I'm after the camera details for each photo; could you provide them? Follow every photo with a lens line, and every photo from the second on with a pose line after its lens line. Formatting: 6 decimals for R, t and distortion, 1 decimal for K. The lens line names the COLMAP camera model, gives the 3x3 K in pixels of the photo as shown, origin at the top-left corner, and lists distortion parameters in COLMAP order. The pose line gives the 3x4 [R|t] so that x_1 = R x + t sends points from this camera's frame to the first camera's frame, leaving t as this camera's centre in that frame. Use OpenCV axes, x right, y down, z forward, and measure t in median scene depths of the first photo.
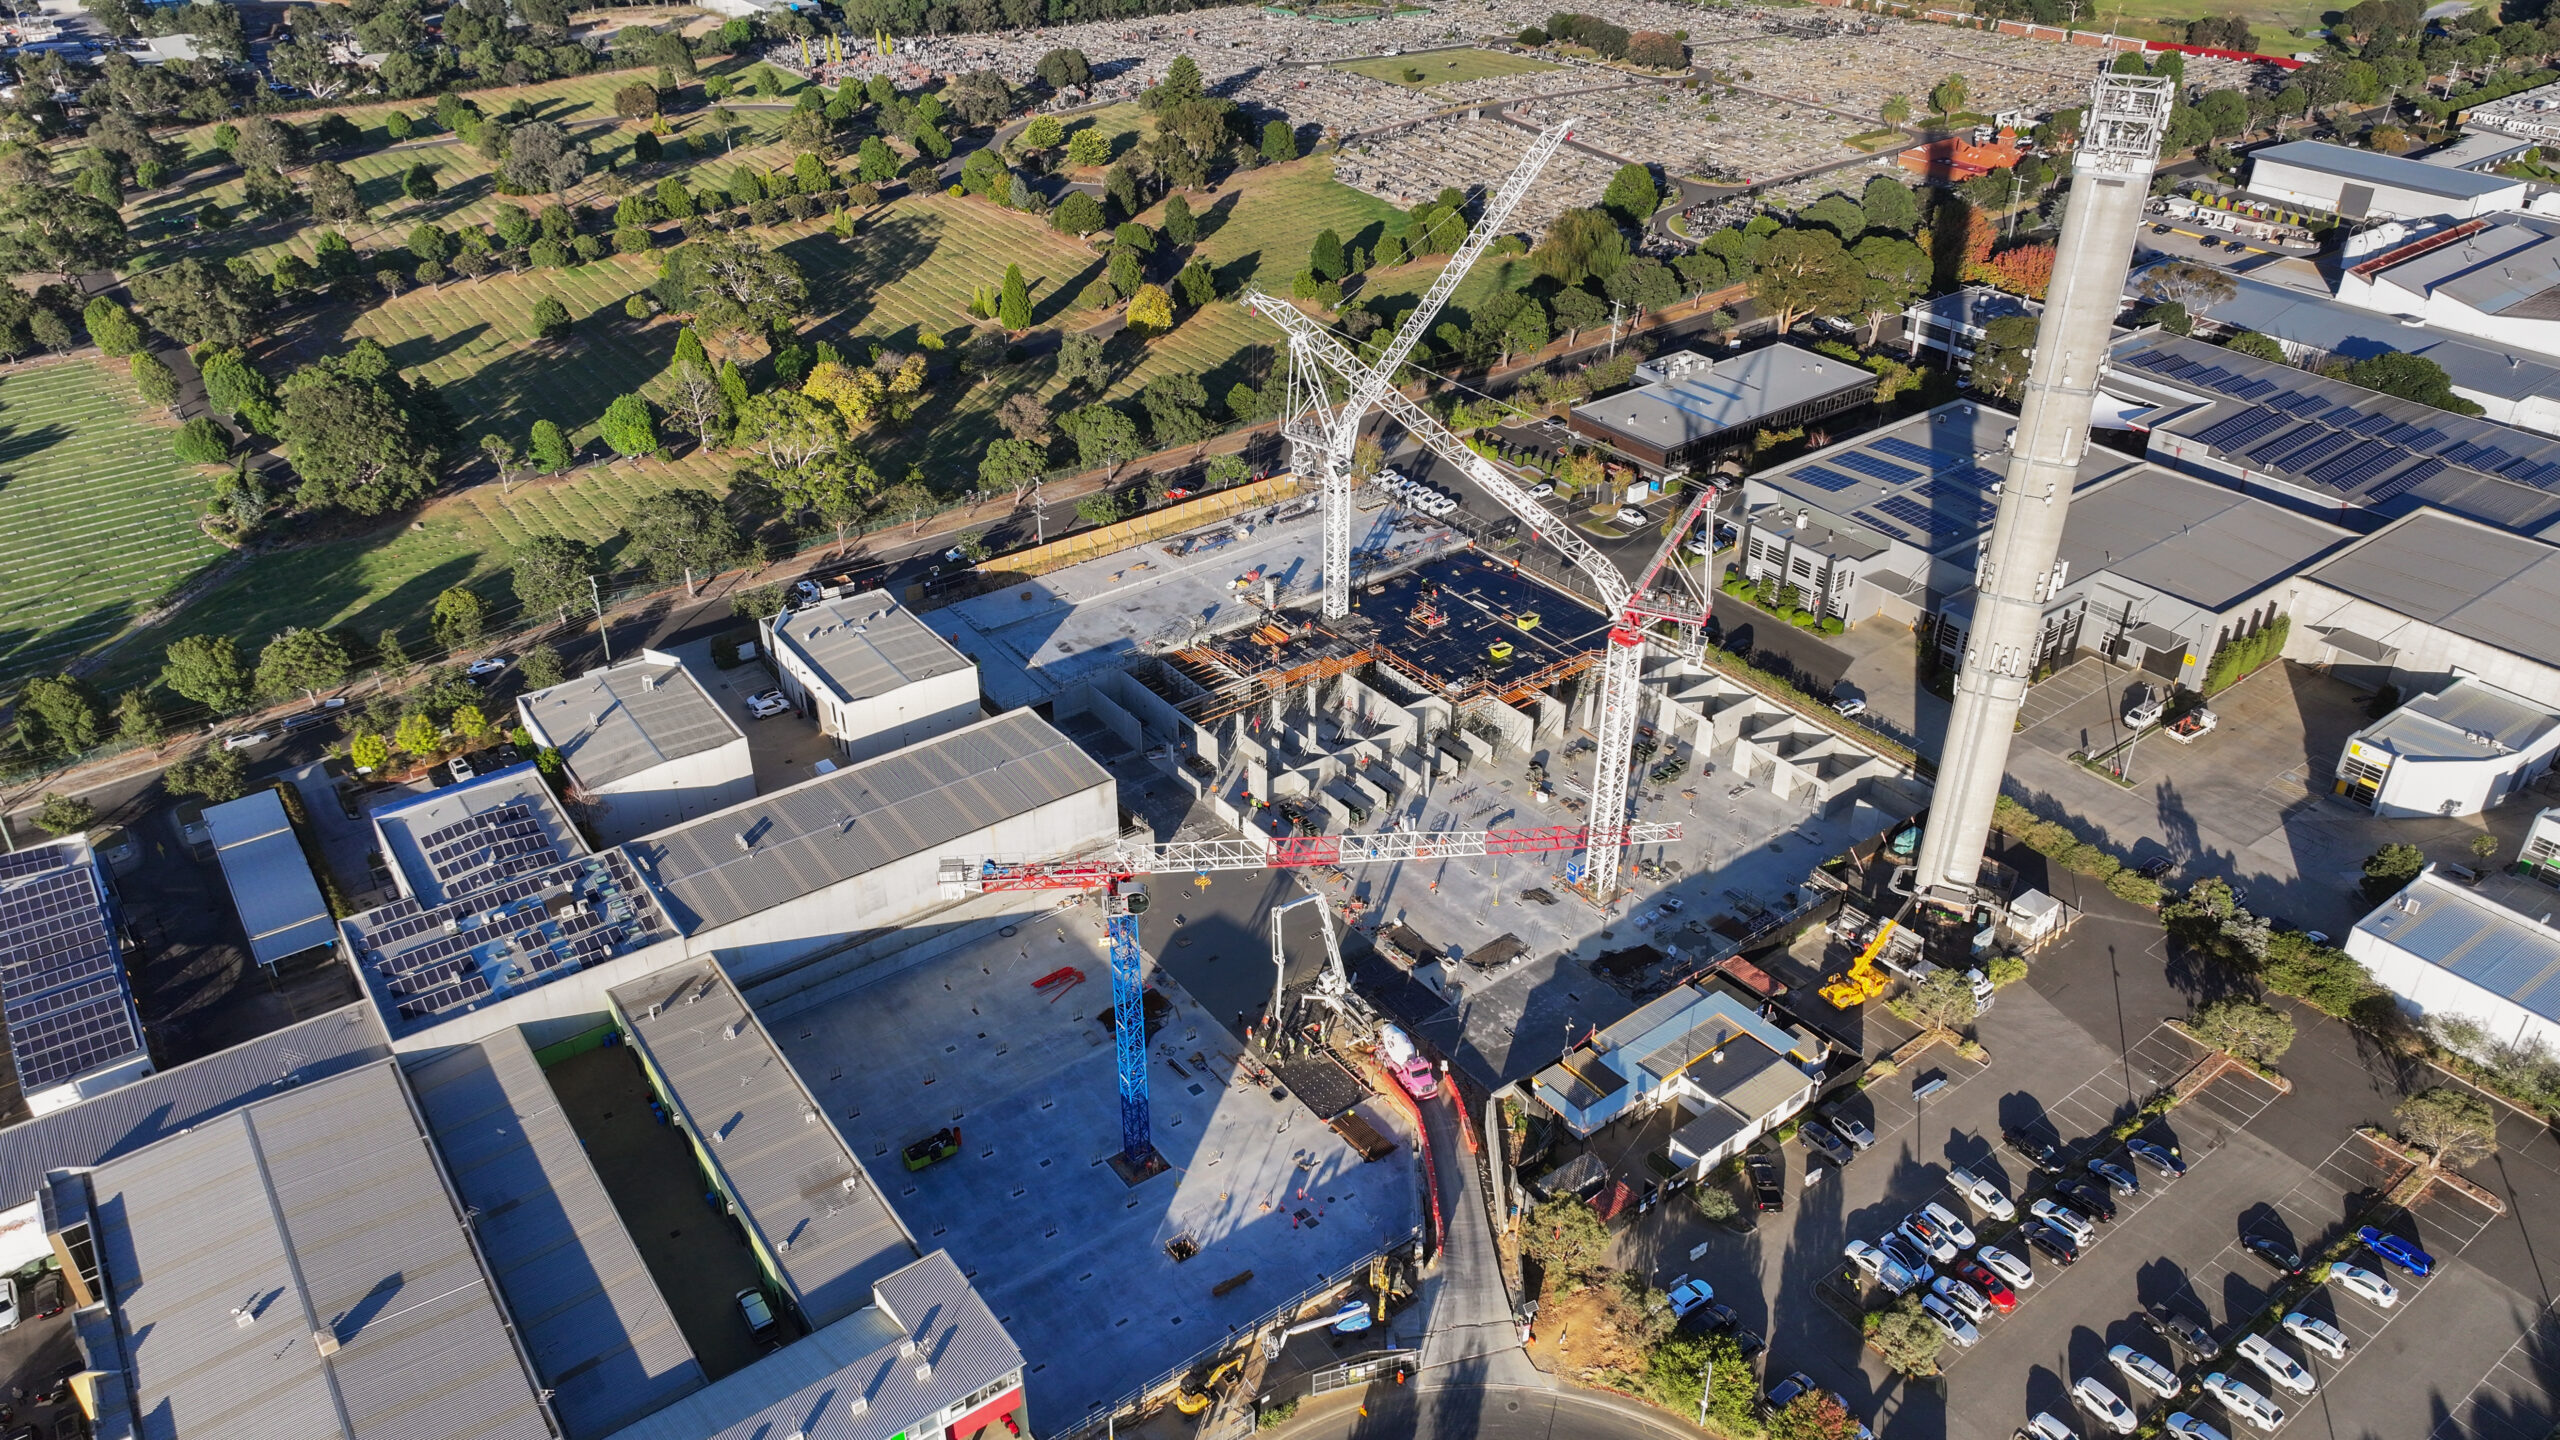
lens RADIAL K [[1800.4, 0, 1280.0], [0, 1800.4, 720.0], [0, 0, 1]] dist [-0.000170, 0.010920]
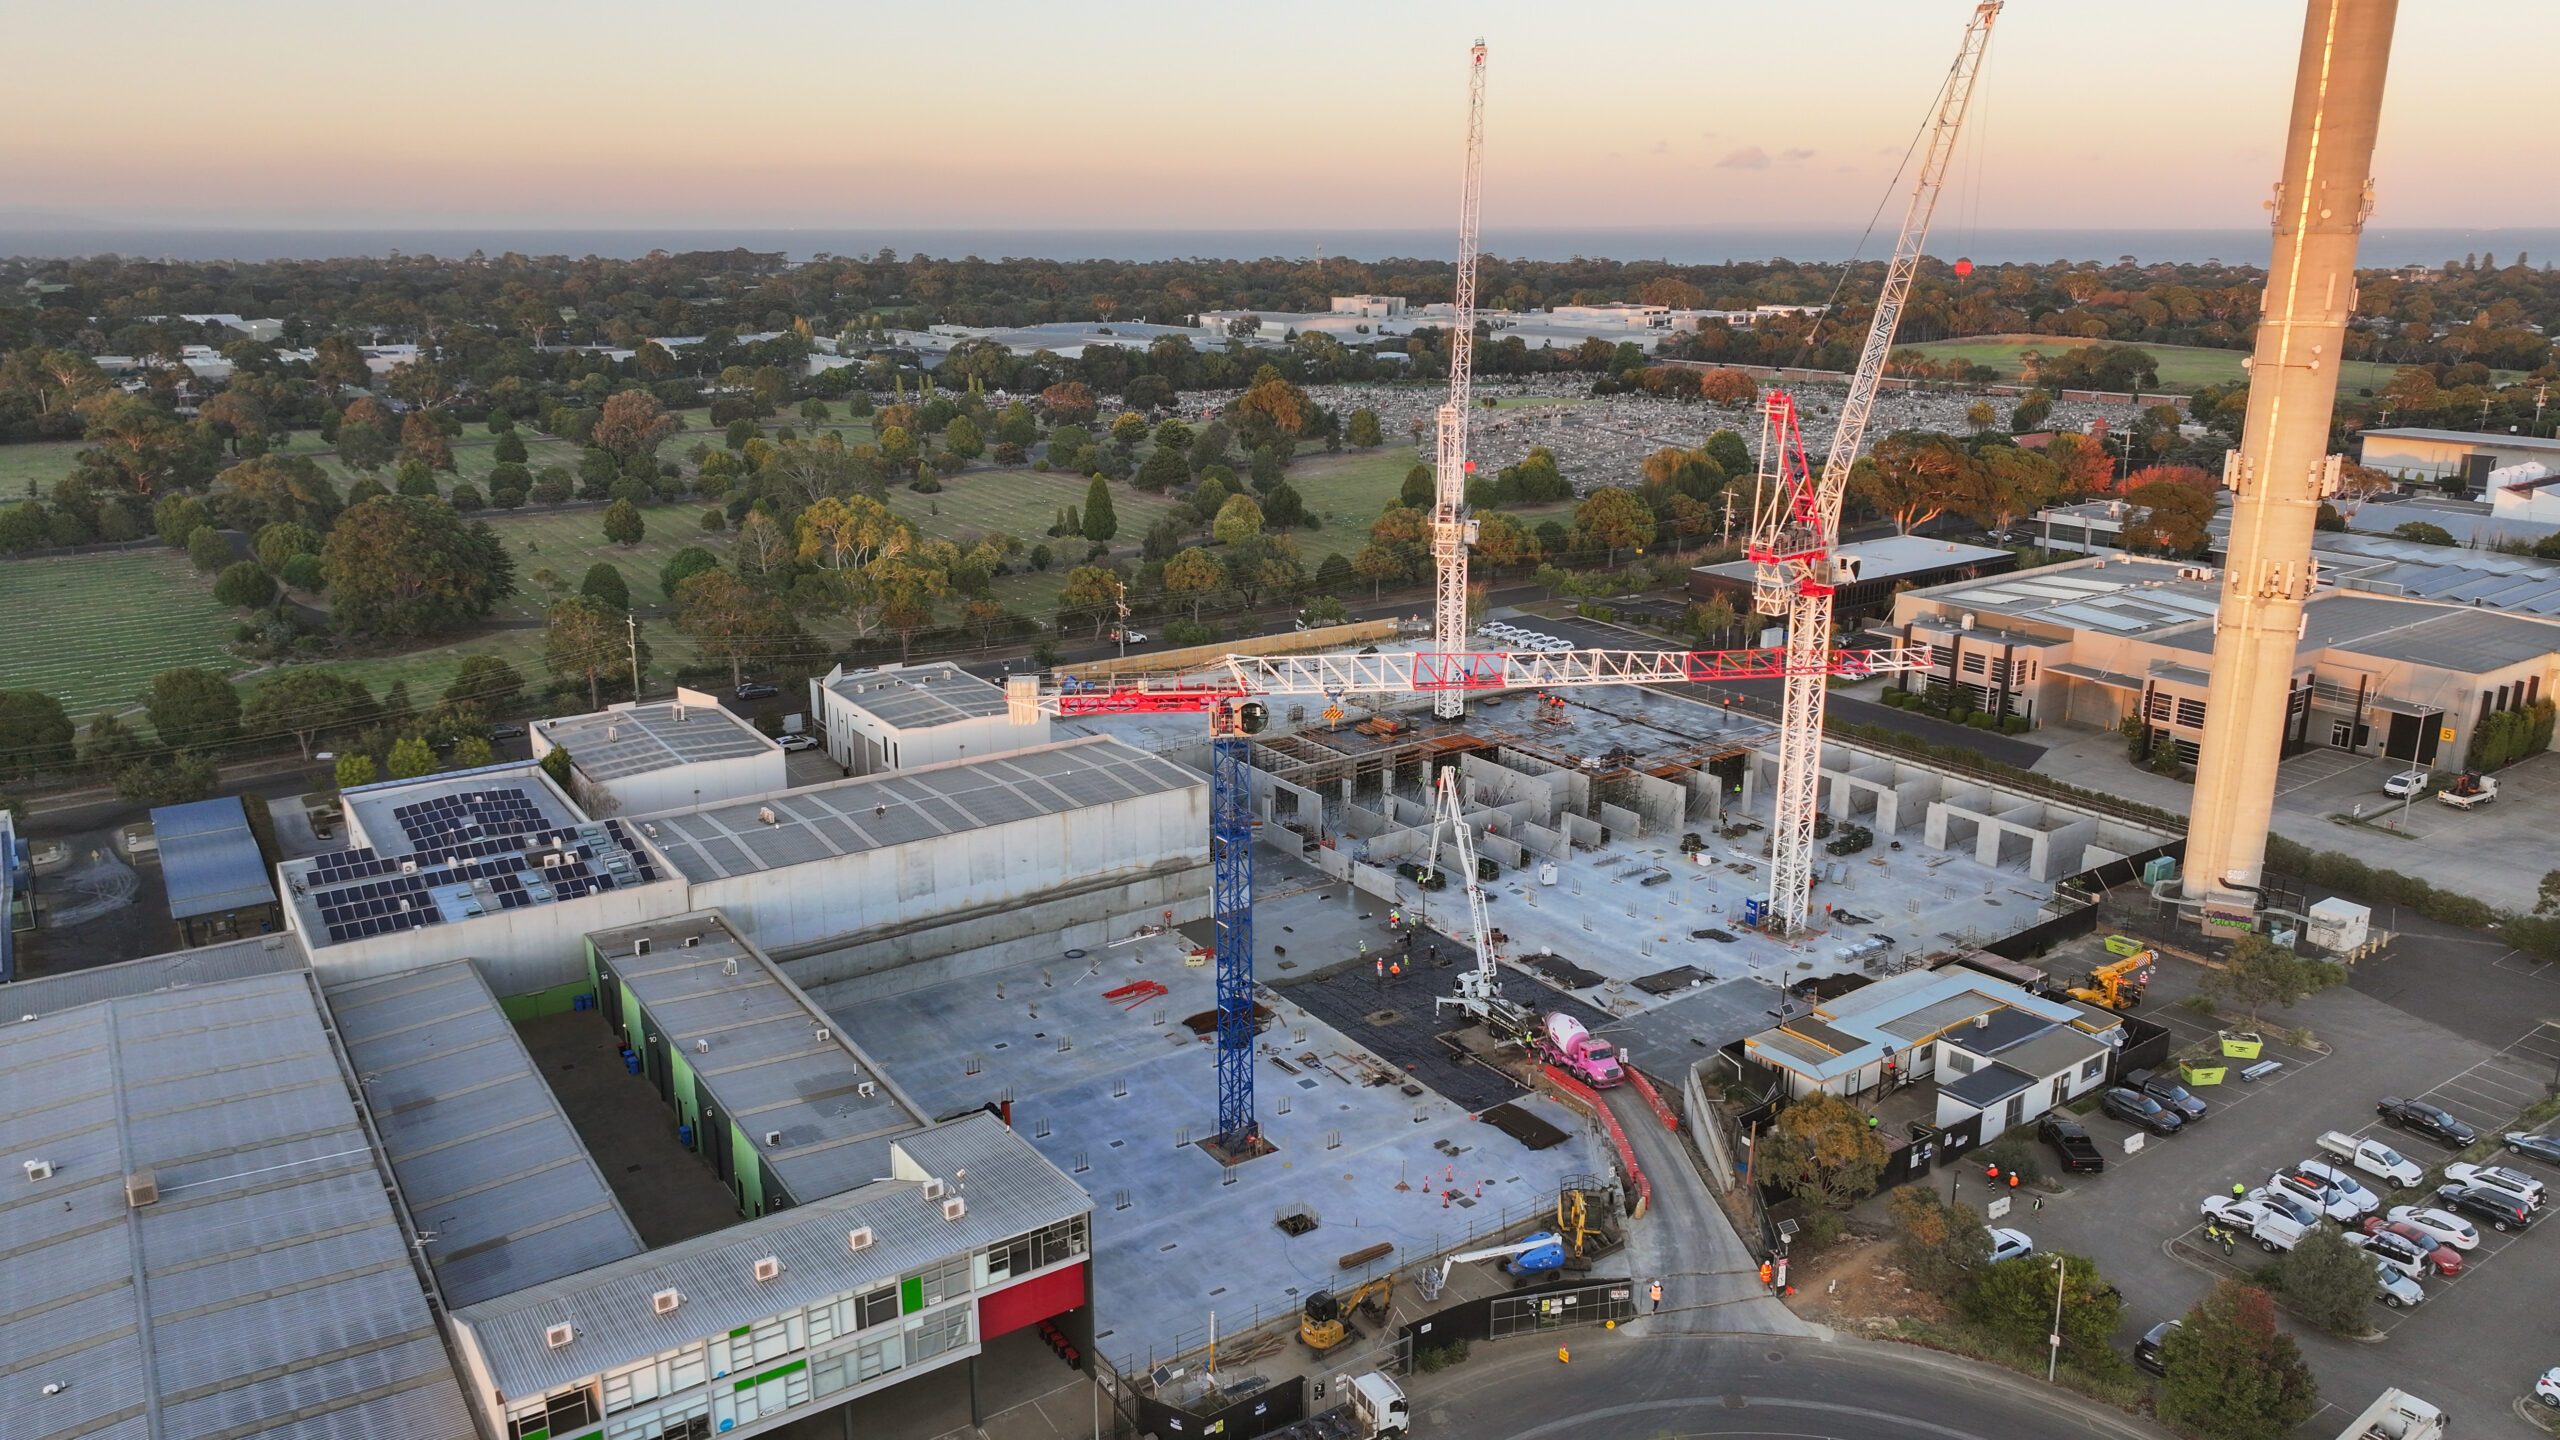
lens RADIAL K [[1807.5, 0, 1280.0], [0, 1807.5, 720.0], [0, 0, 1]] dist [-0.010271, 0.030704]
pose [[0.999492, 0.009016, -0.030583, -0.034708], [-0.017101, 0.961142, -0.275524, 0.259317], [0.026911, 0.275907, 0.960808, 0.186496]]
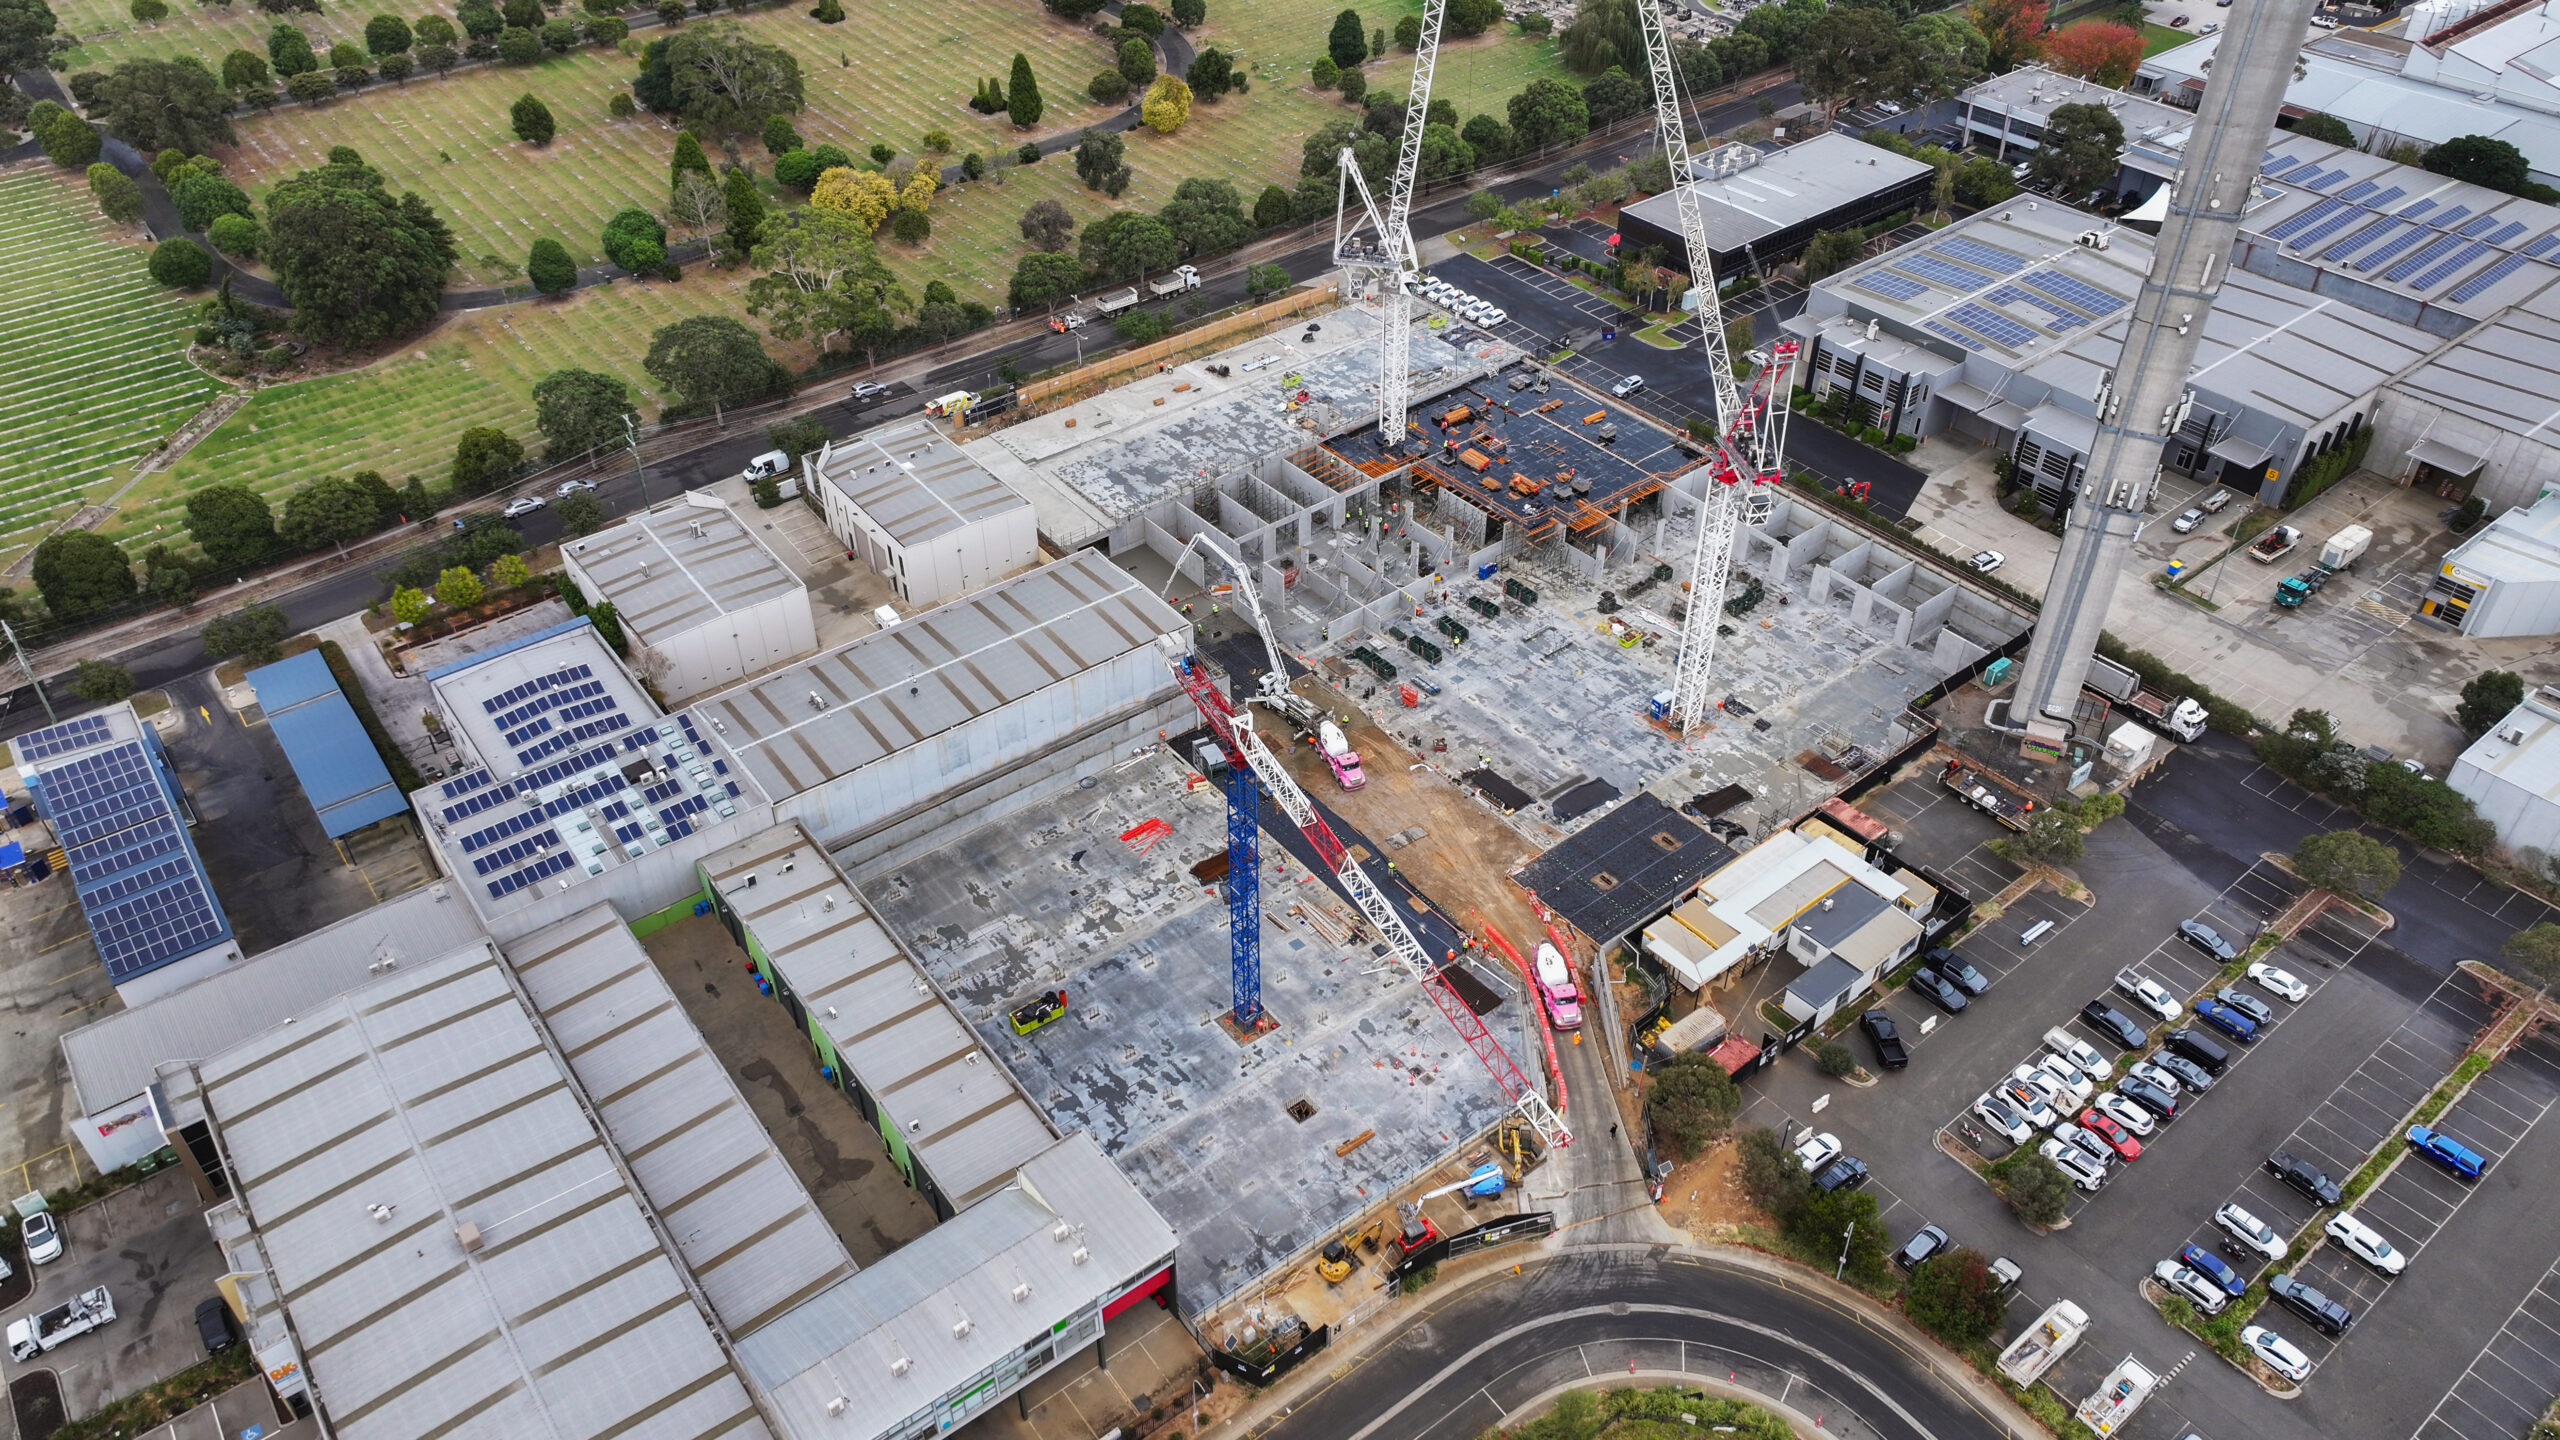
lens RADIAL K [[1807.5, 0, 1280.0], [0, 1807.5, 720.0], [0, 0, 1]] dist [-0.010271, 0.030704]
pose [[0.999573, -0.019289, 0.021962, -0.072554], [0.016427, 0.992177, 0.123757, -0.038856], [-0.024178, -0.123344, 0.992069, 0.027634]]
